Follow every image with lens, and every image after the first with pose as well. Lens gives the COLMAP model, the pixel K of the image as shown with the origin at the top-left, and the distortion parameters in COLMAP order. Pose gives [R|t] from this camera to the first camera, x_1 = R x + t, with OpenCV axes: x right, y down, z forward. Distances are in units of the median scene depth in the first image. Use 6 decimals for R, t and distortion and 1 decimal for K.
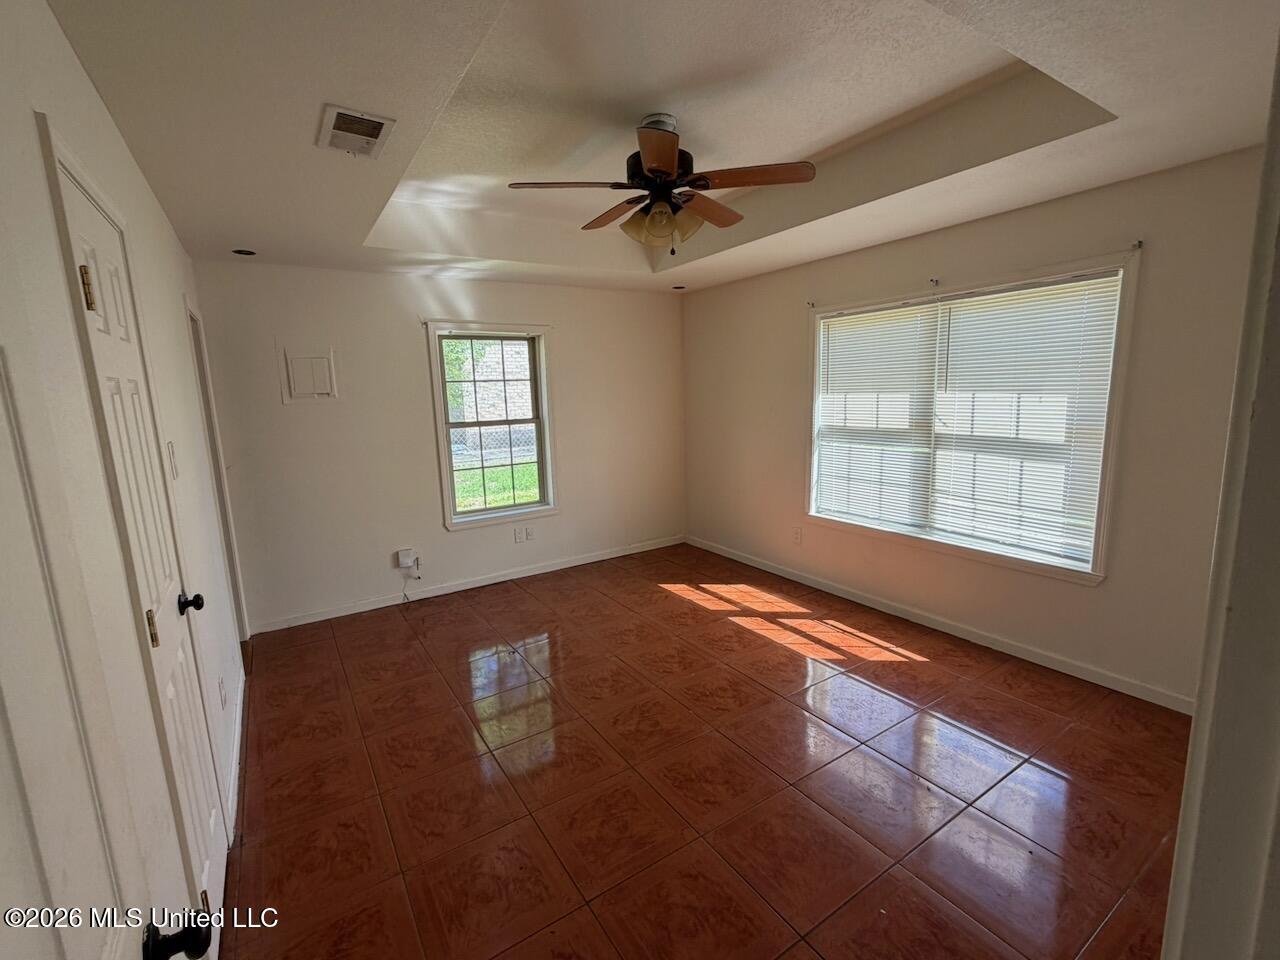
lens RADIAL K [[566.3, 0, 639.8], [0, 566.3, 482.4], [0, 0, 1]] dist [-0.000155, 0.000526]
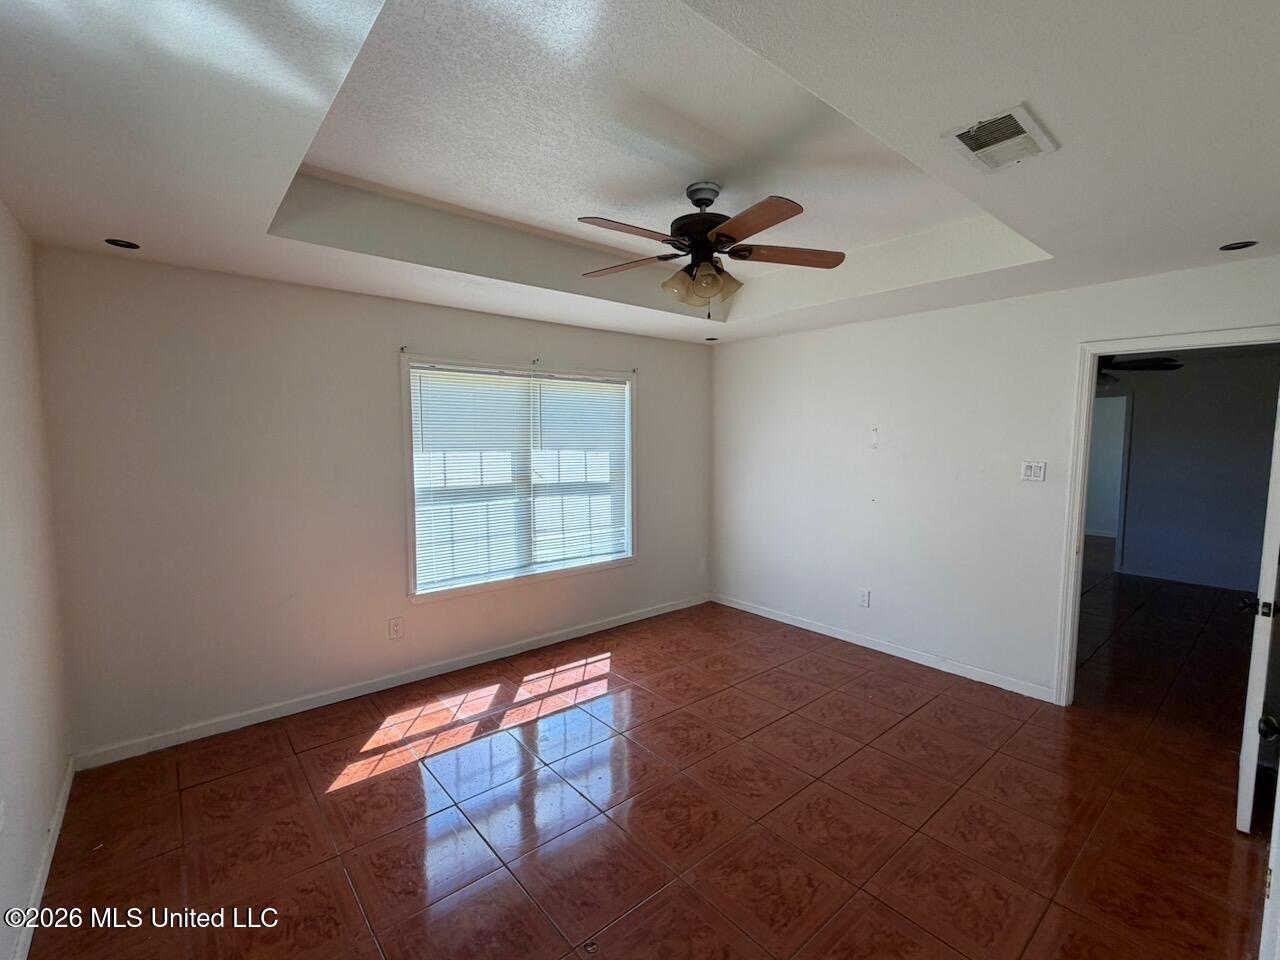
lens RADIAL K [[566.3, 0, 639.8], [0, 566.3, 482.4], [0, 0, 1]] dist [-0.000155, 0.000526]
pose [[-0.122016, -0.053791, 0.991069, -0.674914], [0.162040, 0.984053, 0.073360, -0.137799], [-0.979211, 0.169544, -0.111354, 0.884298]]
